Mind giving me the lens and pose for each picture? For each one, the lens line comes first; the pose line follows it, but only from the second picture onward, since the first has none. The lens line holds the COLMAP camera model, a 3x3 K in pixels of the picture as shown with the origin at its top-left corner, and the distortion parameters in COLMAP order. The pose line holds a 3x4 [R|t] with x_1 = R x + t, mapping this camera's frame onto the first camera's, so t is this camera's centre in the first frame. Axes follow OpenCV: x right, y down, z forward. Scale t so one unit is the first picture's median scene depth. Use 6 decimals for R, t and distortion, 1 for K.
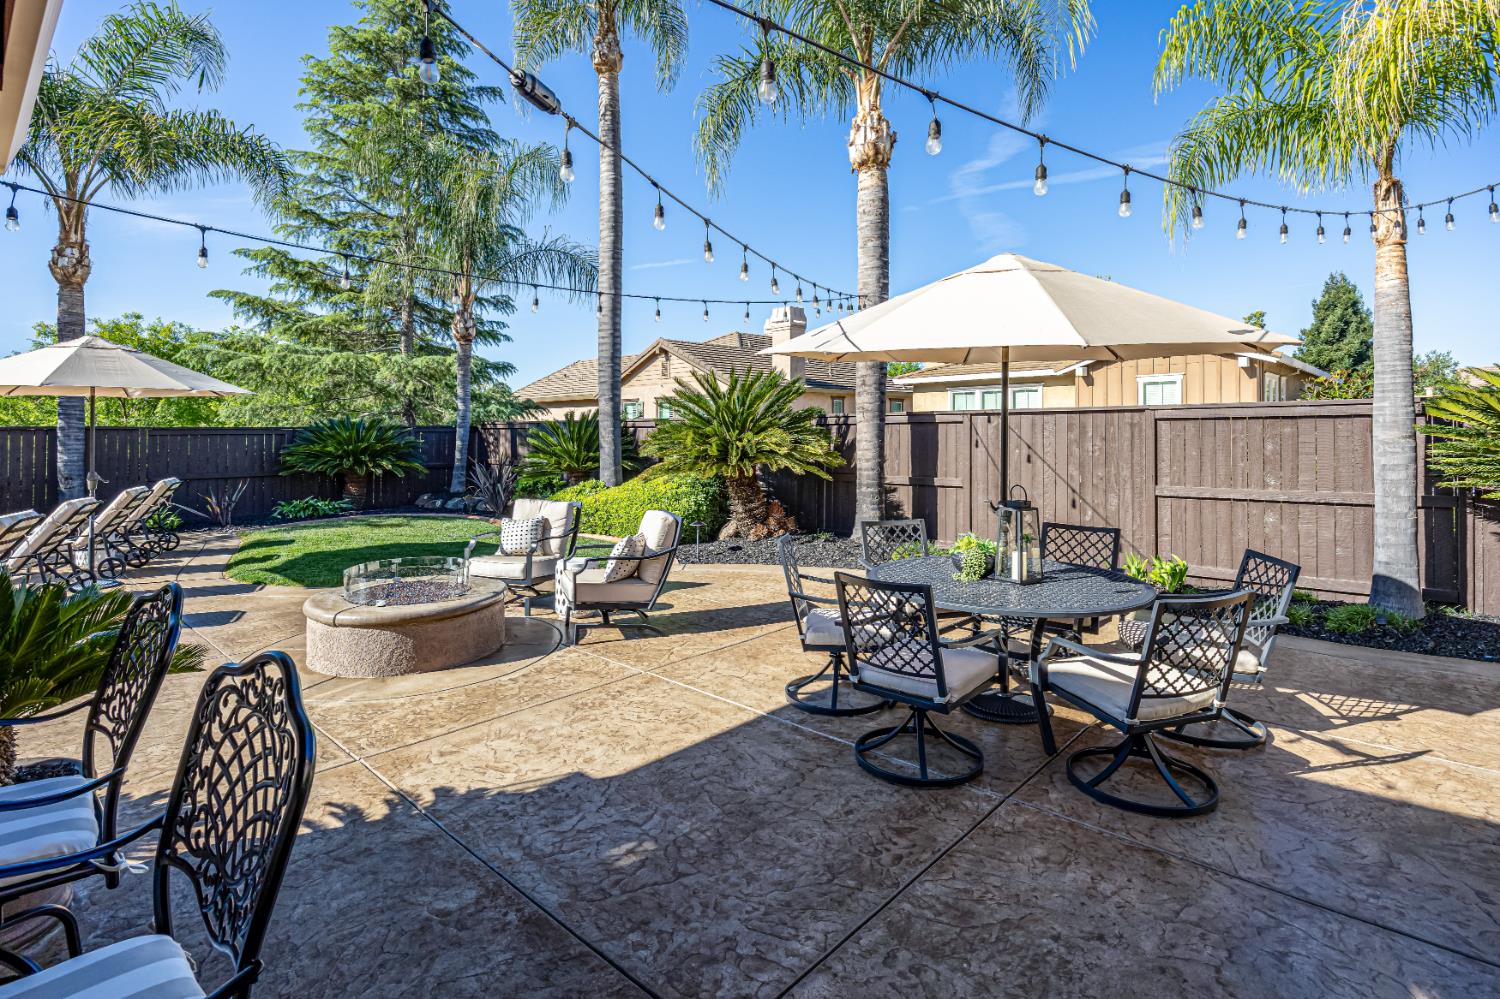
lens RADIAL K [[755.0, 0, 757.7], [0, 755.0, 416.6], [0, 0, 1]] dist [-0.011533, 0.000564]
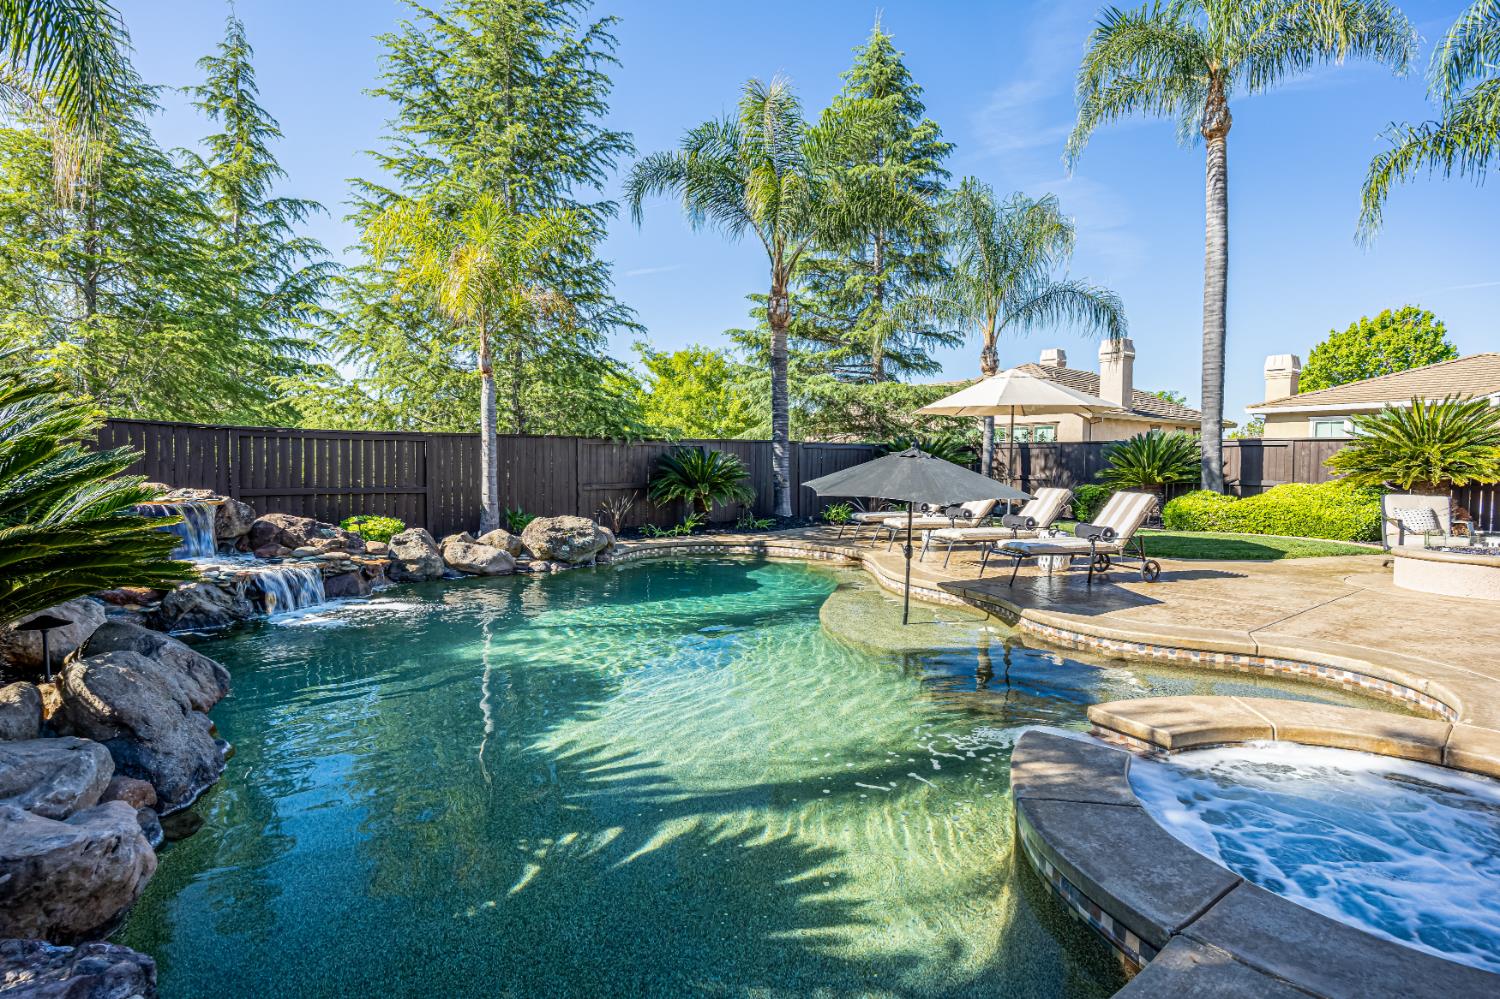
lens RADIAL K [[755.0, 0, 745.7], [0, 755.0, 496.8], [0, 0, 1]] dist [-0.011533, 0.000564]
pose [[0.988594, 0.021134, -0.149116, -0.928976], [-0.011193, 0.997677, 0.067196, 0.028431], [0.150190, -0.064760, 0.986534, -0.346408]]
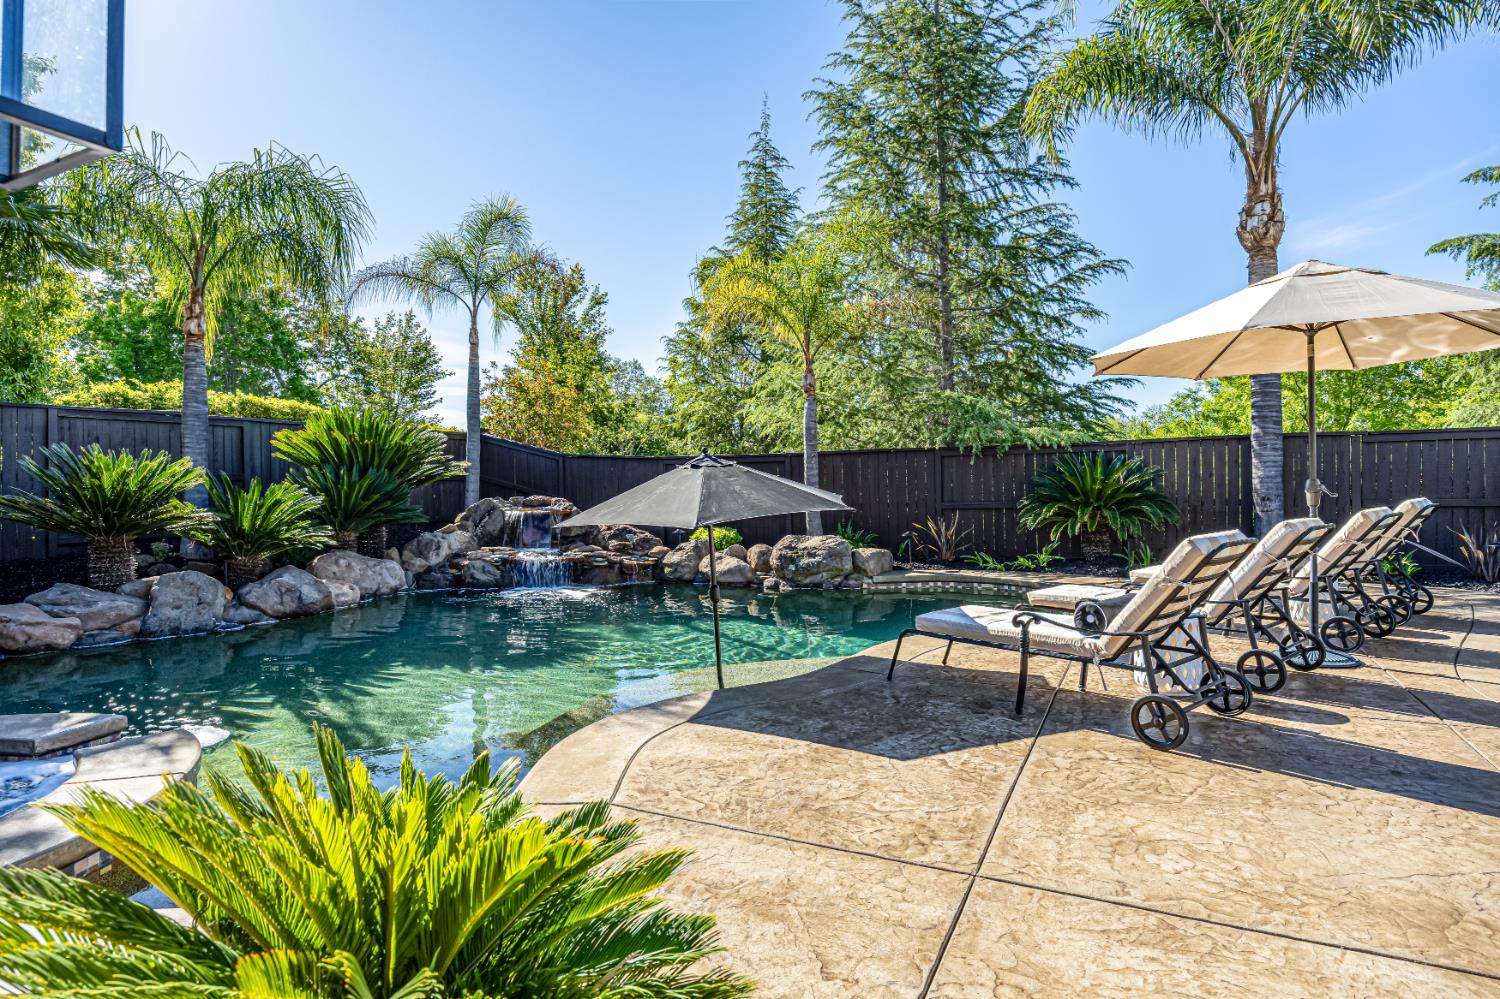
lens RADIAL K [[830.8, 0, 725.7], [0, 830.8, 487.3], [0, 0, 1]] dist [-0.006520, -0.000968]
pose [[0.261087, 0.009376, -0.965270, -0.271945], [0.034848, 0.999209, 0.019131, 0.040060], [0.964686, -0.038633, 0.260554, 0.268376]]
